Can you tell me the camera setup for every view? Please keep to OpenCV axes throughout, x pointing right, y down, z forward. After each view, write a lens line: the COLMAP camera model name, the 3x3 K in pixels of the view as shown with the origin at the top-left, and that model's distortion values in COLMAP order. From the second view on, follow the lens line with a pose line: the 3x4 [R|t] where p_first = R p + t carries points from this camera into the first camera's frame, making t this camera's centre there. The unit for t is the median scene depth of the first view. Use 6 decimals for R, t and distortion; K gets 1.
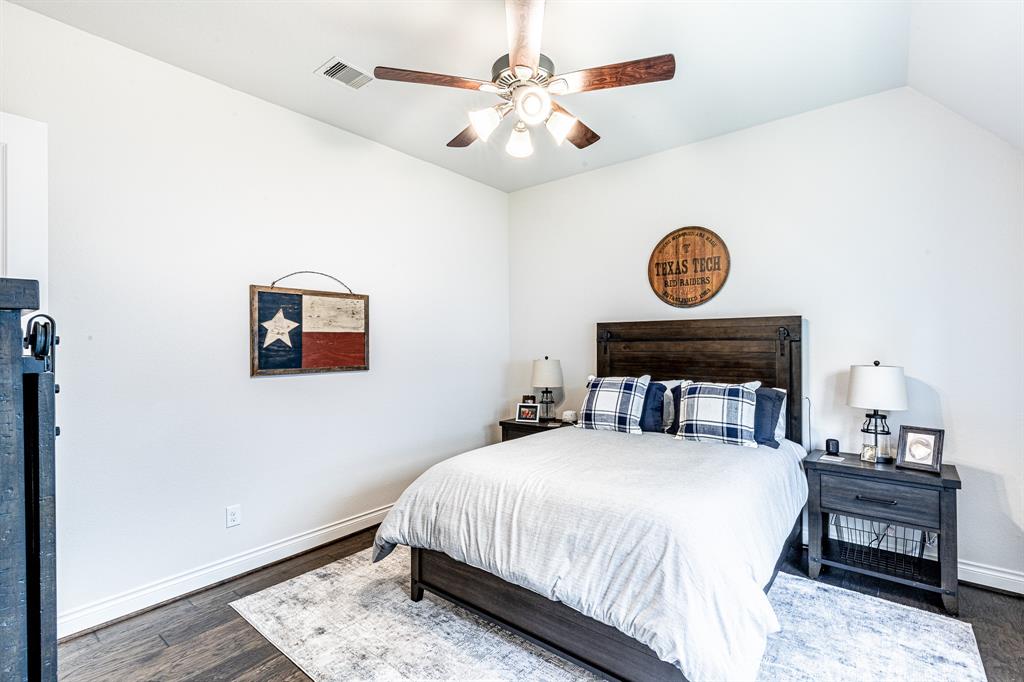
lens RADIAL K [[471.8, 0, 512.4], [0, 471.8, 349.9], [0, 0, 1]] dist [0.002248, -0.000584]
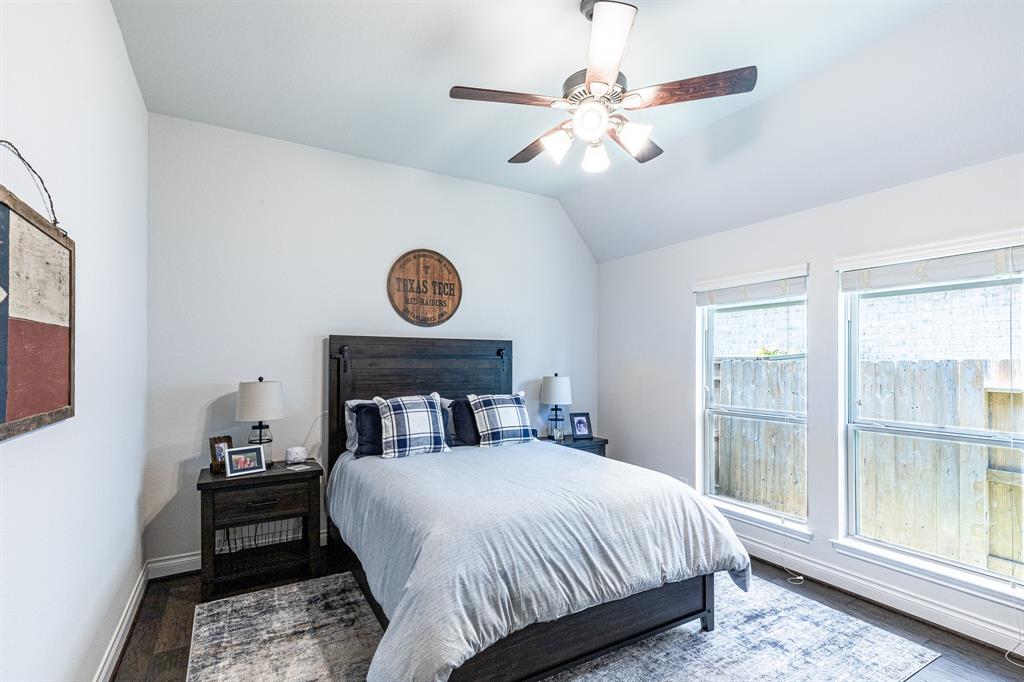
lens RADIAL K [[474.0, 0, 507.6], [0, 474.0, 366.1], [0, 0, 1]] dist [0.014210, -0.000127]
pose [[0.356590, -0.002890, 0.934257, -0.621325], [0.006578, 0.999978, 0.000583, -0.001662], [-0.934238, 0.005938, 0.356601, 0.519379]]
